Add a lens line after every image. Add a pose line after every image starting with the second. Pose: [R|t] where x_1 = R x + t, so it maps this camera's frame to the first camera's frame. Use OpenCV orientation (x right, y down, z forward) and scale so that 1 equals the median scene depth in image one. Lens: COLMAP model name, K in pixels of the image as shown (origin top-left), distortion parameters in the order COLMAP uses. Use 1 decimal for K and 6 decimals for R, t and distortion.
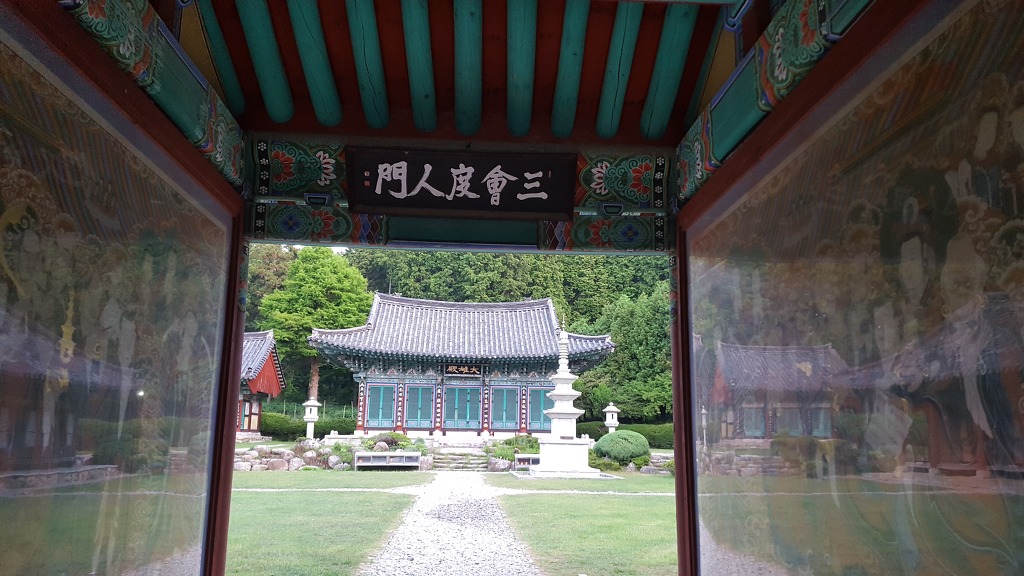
lens RADIAL K [[765.8, 0, 512.3], [0, 765.8, 310.8], [0, 0, 1]] dist [0.151215, -0.184356]
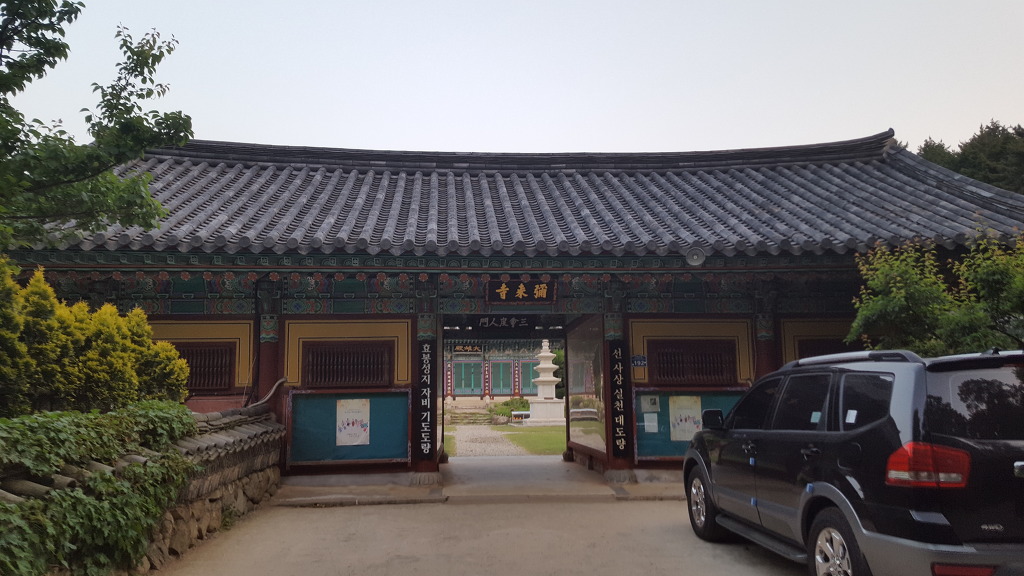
lens RADIAL K [[770.1, 0, 532.1], [0, 770.1, 306.4], [0, 0, 1]] dist [0.083899, -0.102956]
pose [[0.998908, -0.023639, 0.040305, -0.008211], [0.022065, 0.998993, 0.039057, -0.040758], [-0.041188, -0.038125, 0.998424, -0.275932]]
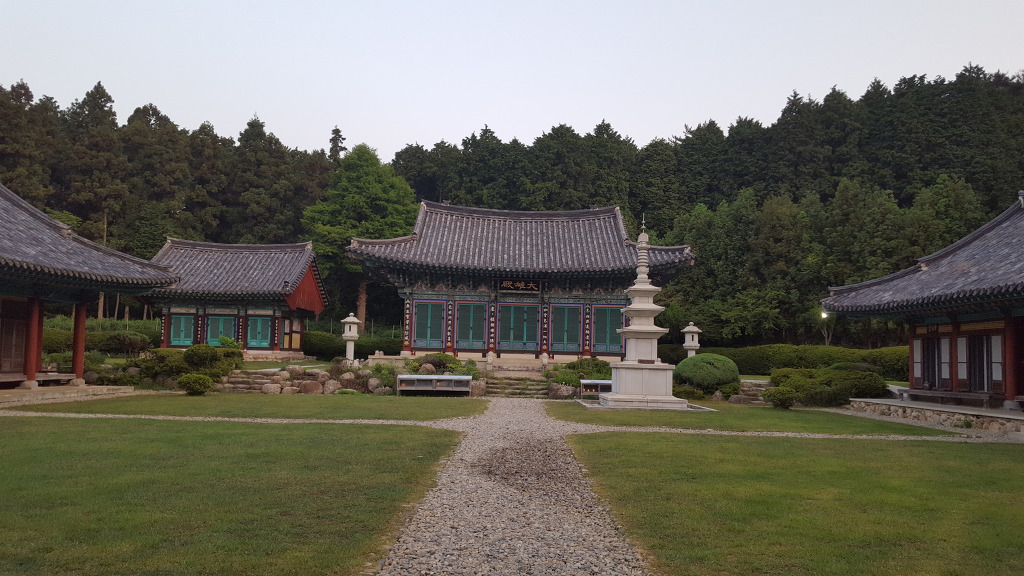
lens RADIAL K [[765.8, 0, 512.3], [0, 765.8, 310.8], [0, 0, 1]] dist [0.151215, -0.184356]
pose [[0.997492, 0.004523, -0.070634, -0.009527], [0.002378, 0.995252, 0.097302, 0.020247], [0.070739, -0.097226, 0.992745, 0.117008]]
